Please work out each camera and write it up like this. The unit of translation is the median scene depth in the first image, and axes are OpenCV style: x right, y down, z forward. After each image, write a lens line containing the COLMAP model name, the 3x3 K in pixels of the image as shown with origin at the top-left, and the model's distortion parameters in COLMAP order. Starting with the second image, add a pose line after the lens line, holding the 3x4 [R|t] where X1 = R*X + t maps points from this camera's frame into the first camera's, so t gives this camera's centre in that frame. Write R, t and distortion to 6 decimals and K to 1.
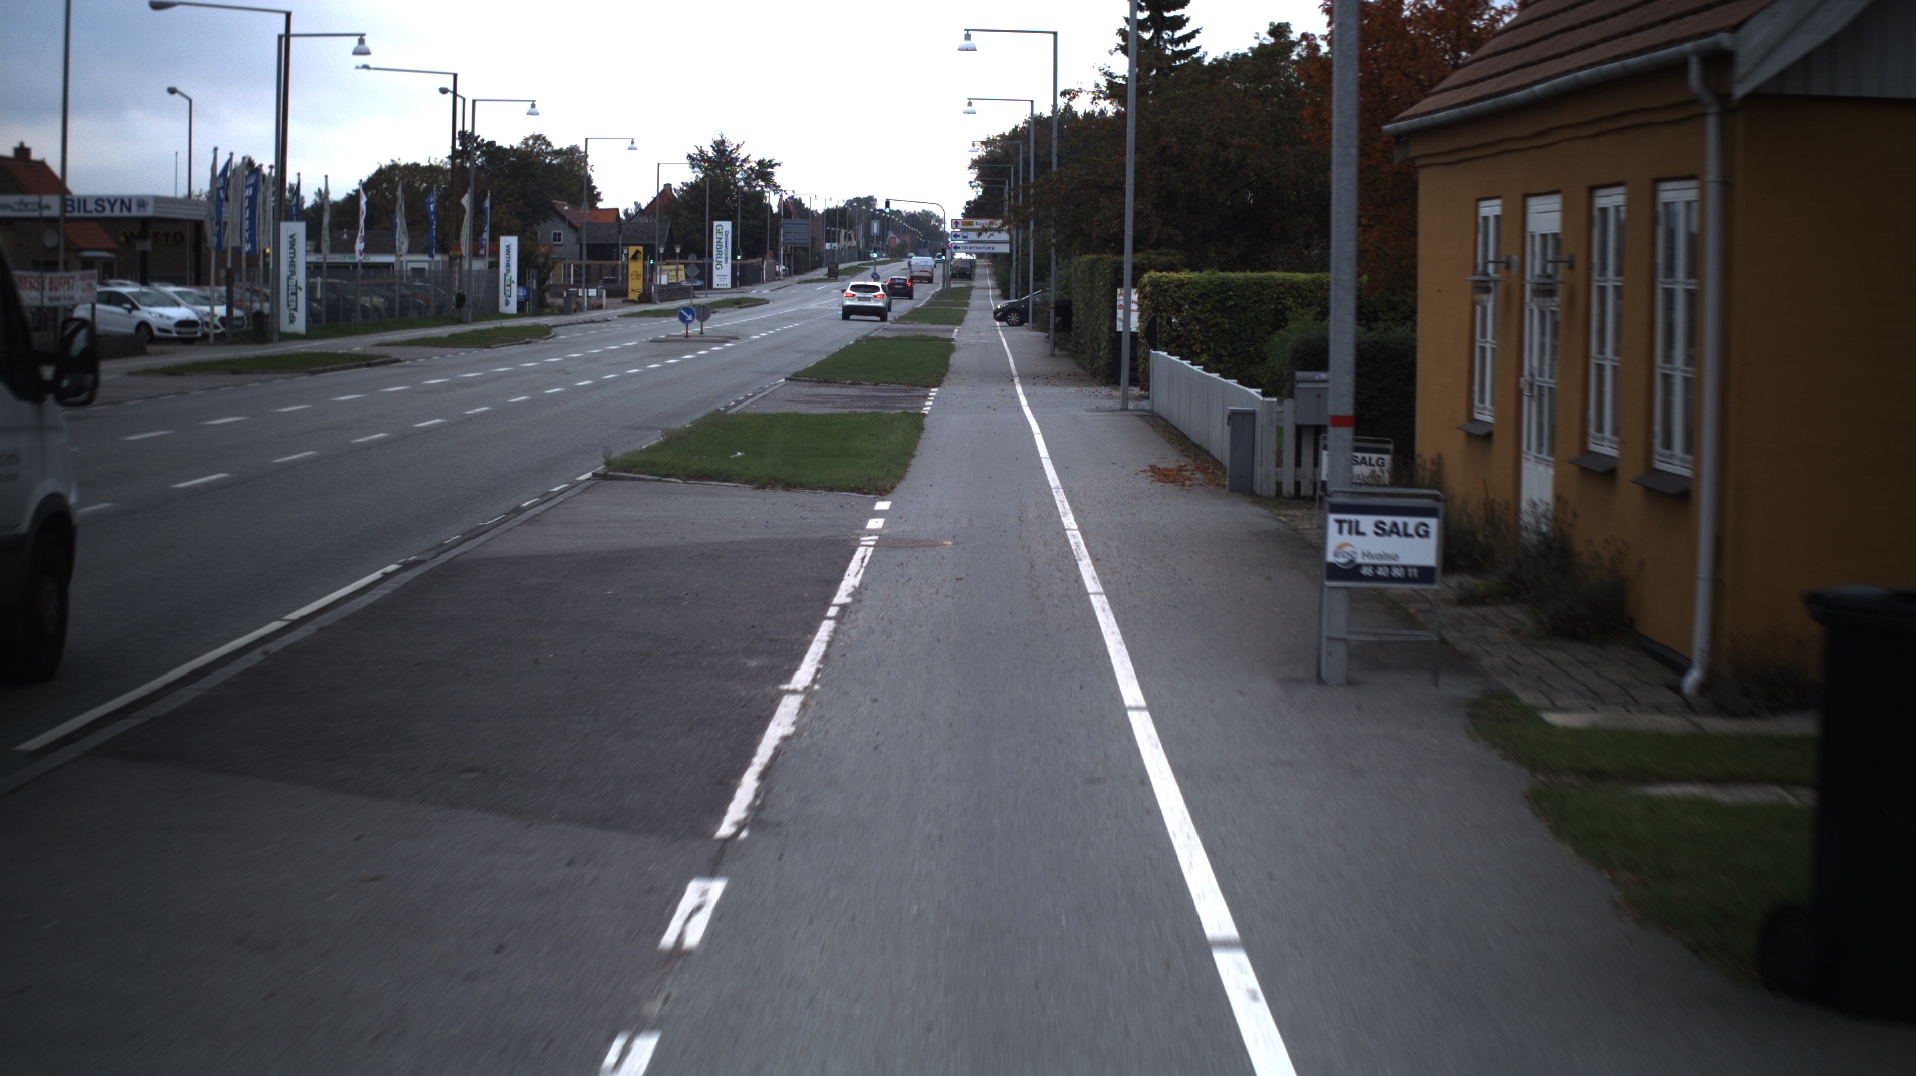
lens RADIAL K [[3751.0, 0, 958.0], [0, 3751.0, 538.0], [0, 0, 1]] dist [-0.250290, 0.053442]
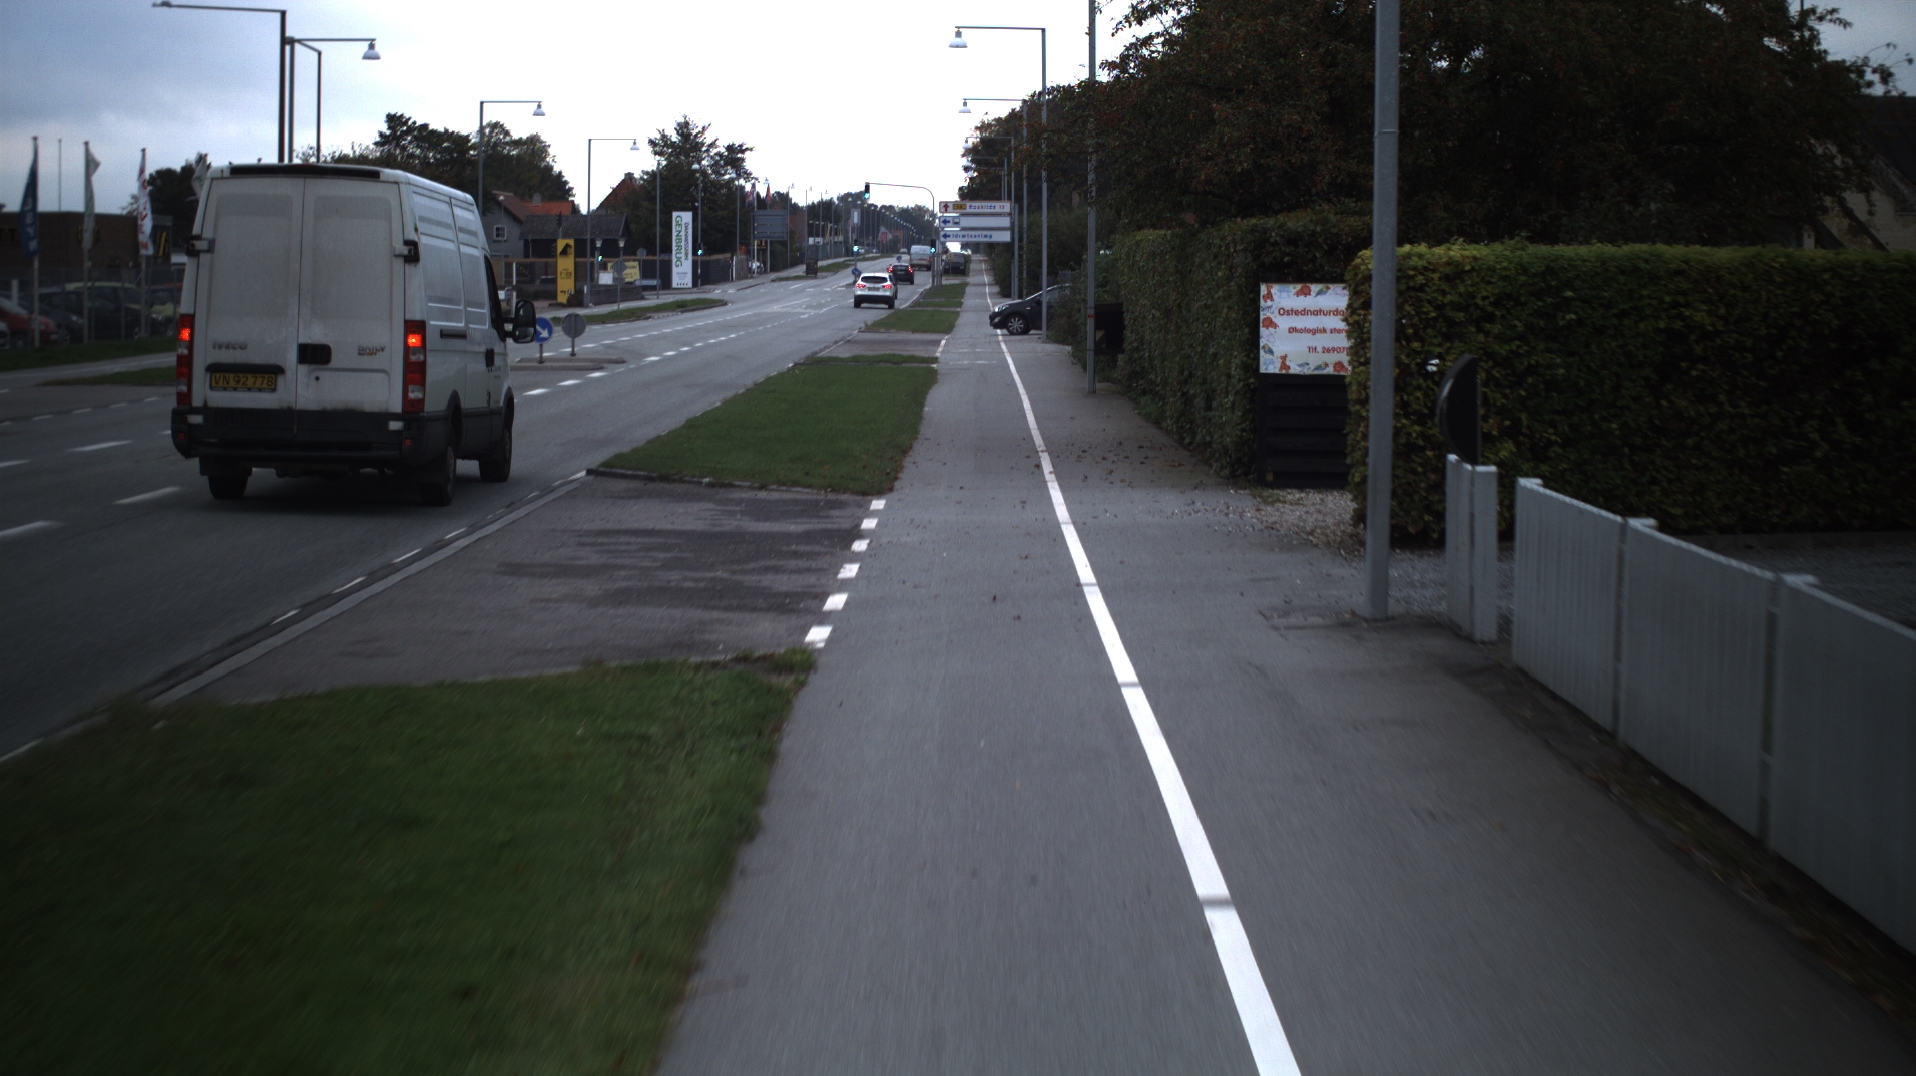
lens RADIAL K [[3751.0, 0, 958.0], [0, 3751.0, 538.0], [0, 0, 1]] dist [-0.250290, 0.053442]
pose [[0.999953, -0.009637, 0.000478, 0.001599], [0.009637, 0.999953, 0.000880, -0.016269], [-0.000487, -0.000875, 0.999999, 0.242627]]
